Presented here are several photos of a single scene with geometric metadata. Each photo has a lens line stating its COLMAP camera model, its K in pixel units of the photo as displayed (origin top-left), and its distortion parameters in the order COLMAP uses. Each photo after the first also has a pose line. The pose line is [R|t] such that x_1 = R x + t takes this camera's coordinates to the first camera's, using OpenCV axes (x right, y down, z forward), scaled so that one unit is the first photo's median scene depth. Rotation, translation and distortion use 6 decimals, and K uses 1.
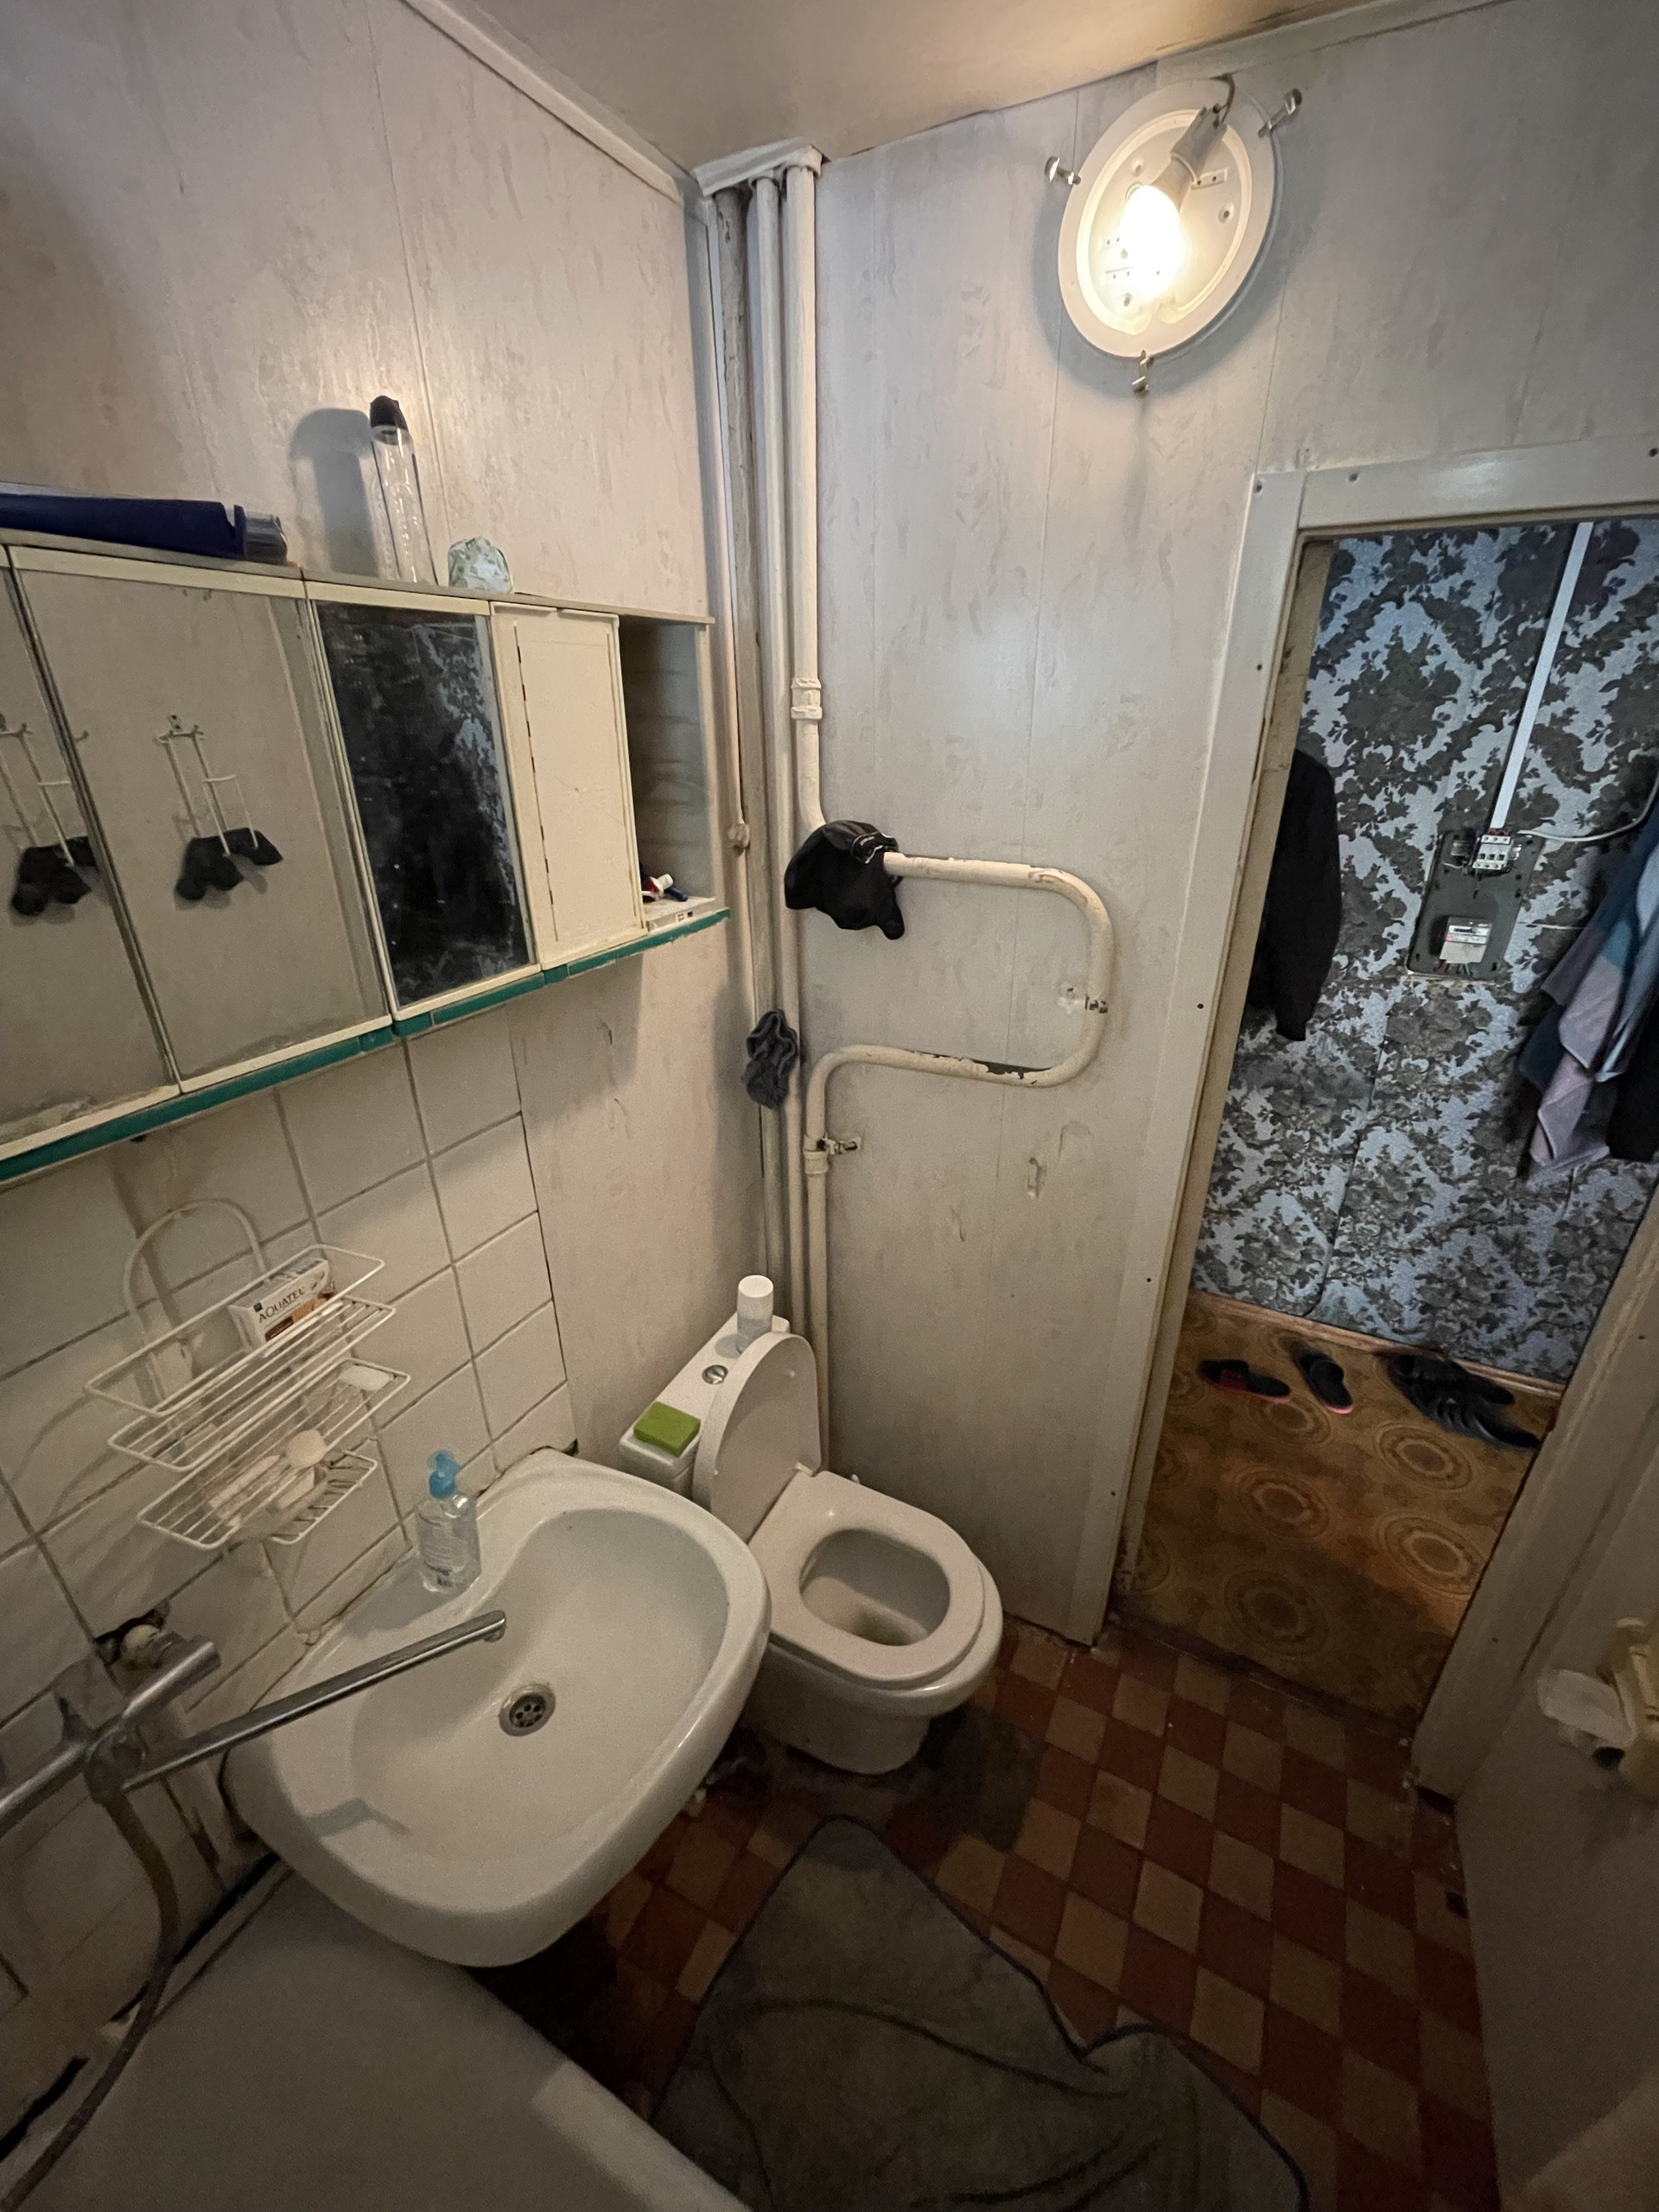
lens RADIAL K [[890.6, 0, 838.5], [0, 890.6, 1106.1], [0, 0, 1]] dist [-0.003178, 0.000489]
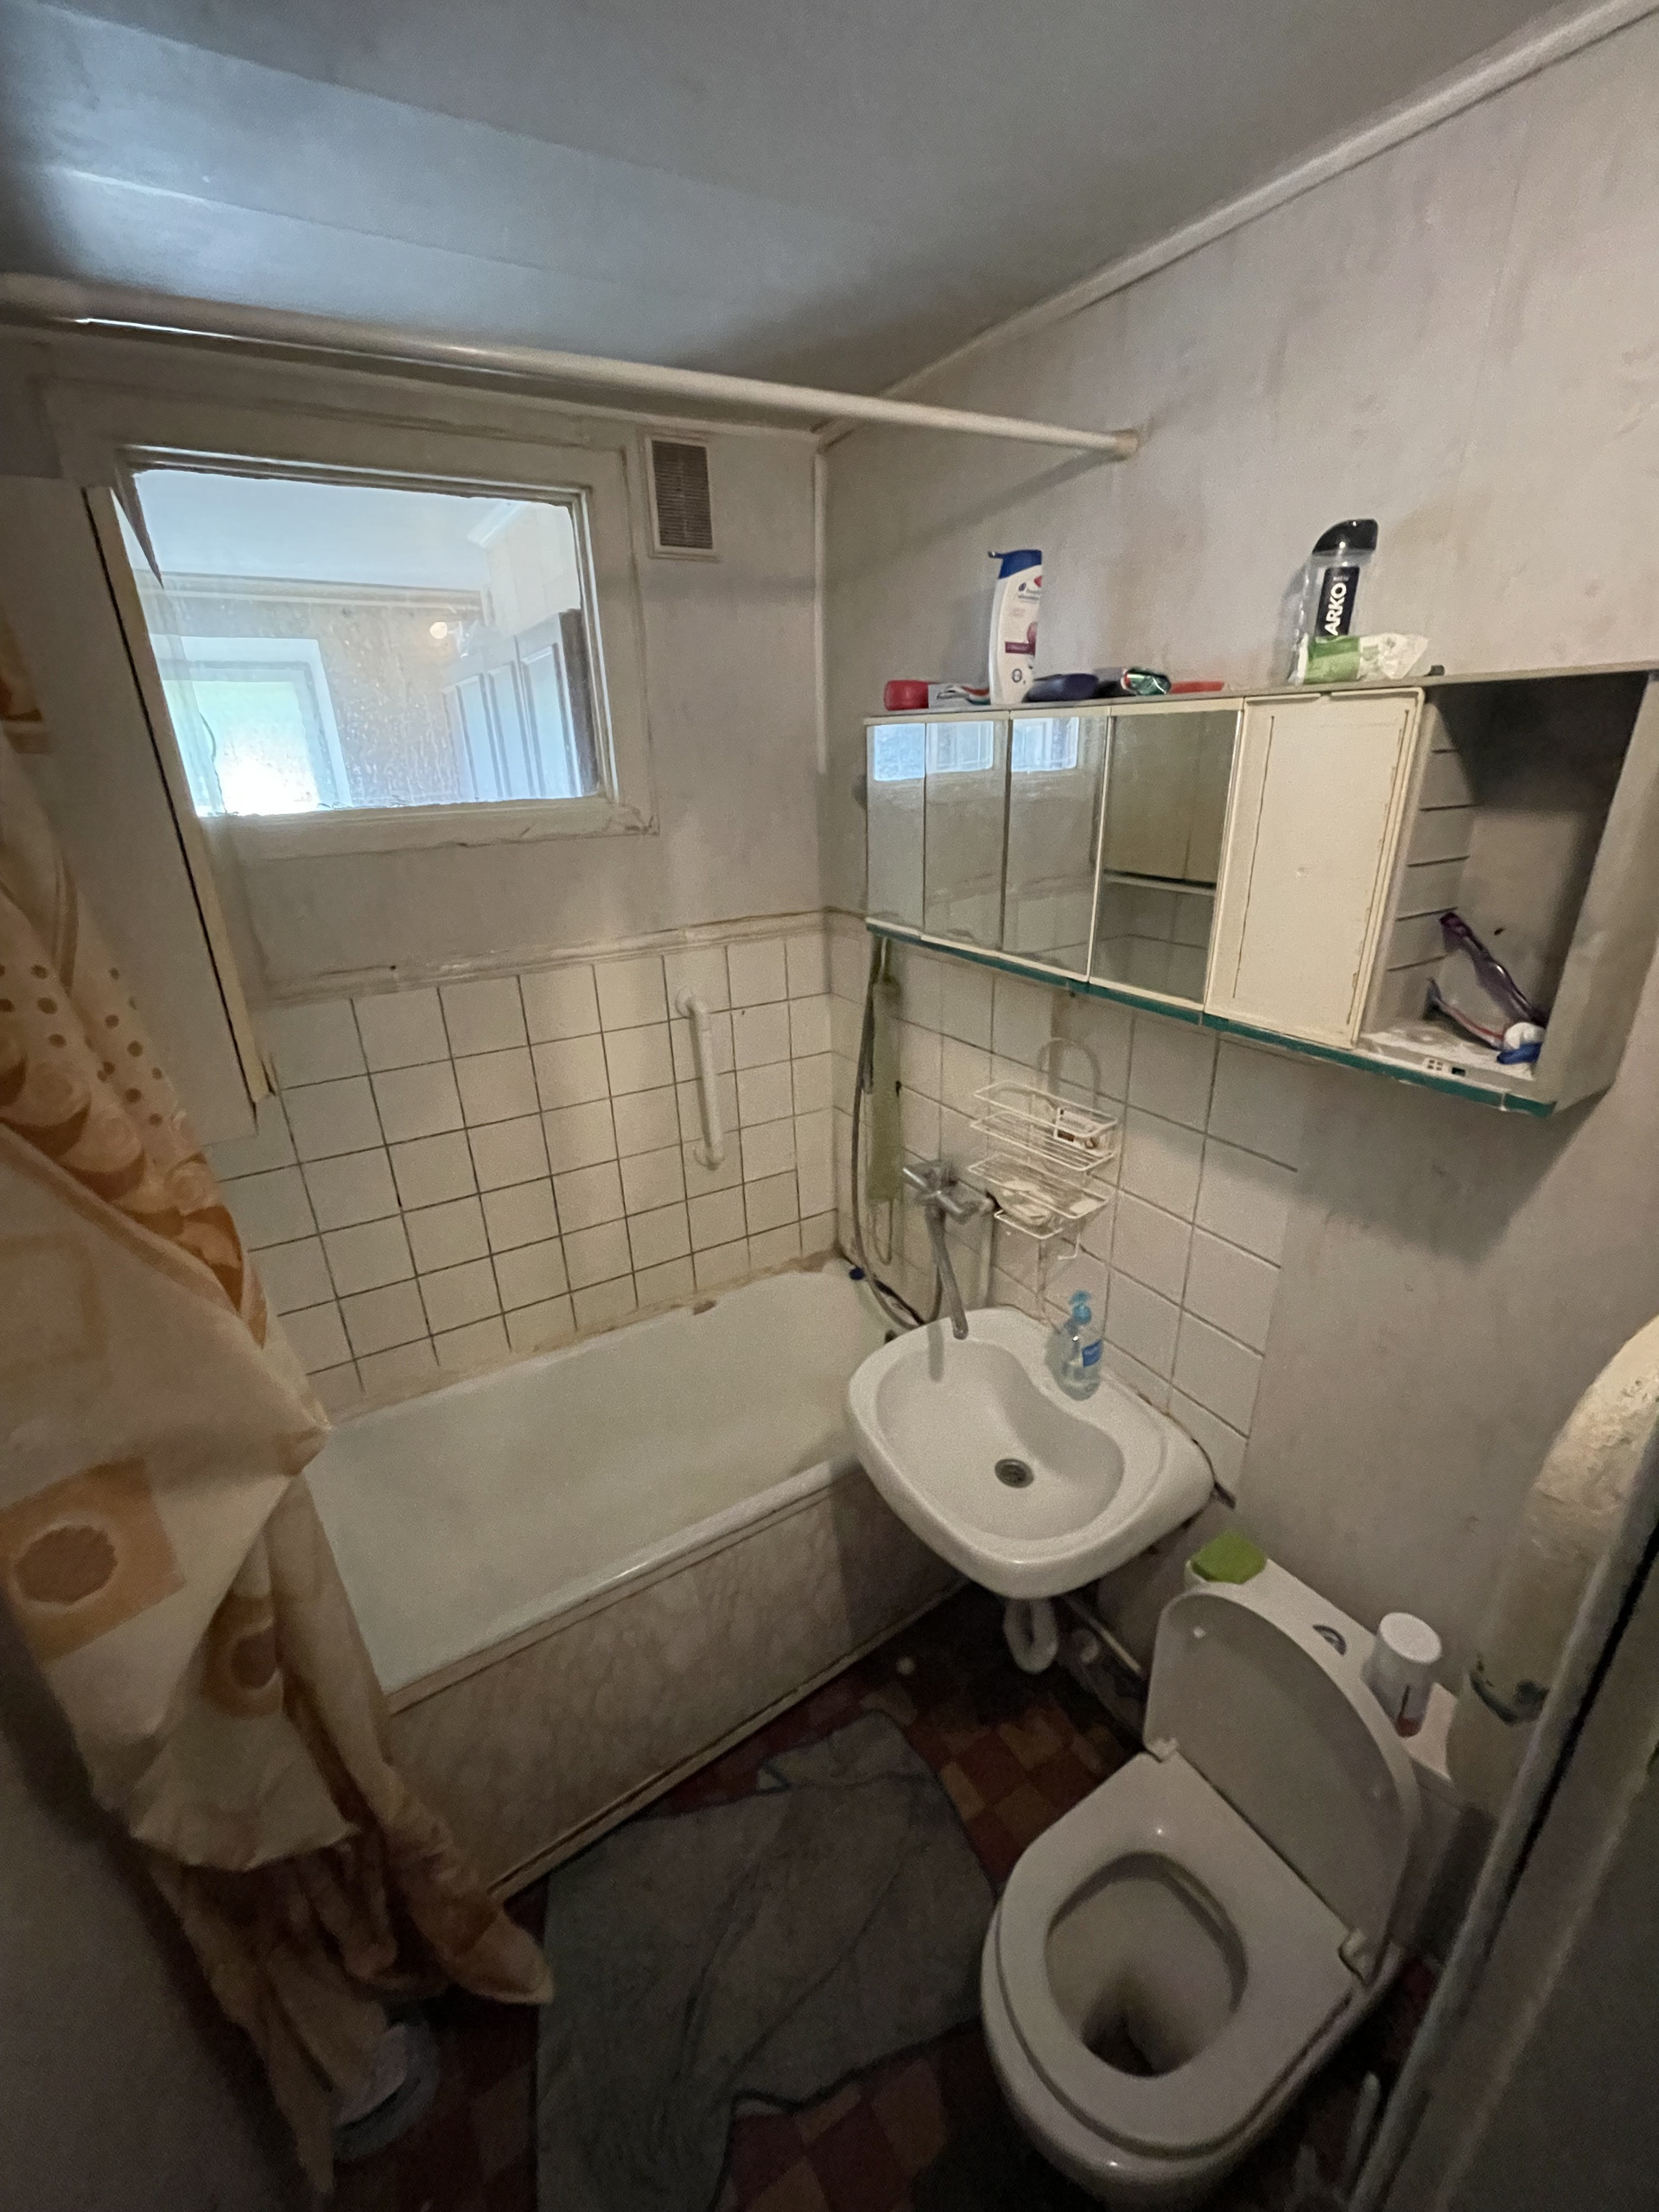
lens RADIAL K [[890.6, 0, 825.5], [0, 890.6, 1105.6], [0, 0, 1]] dist [-0.003178, 0.000489]
pose [[-0.512815, 0.344689, -0.786263, 0.899848], [-0.324233, 0.770267, 0.549147, -0.562945], [0.794917, 0.536544, -0.283245, 1.074100]]
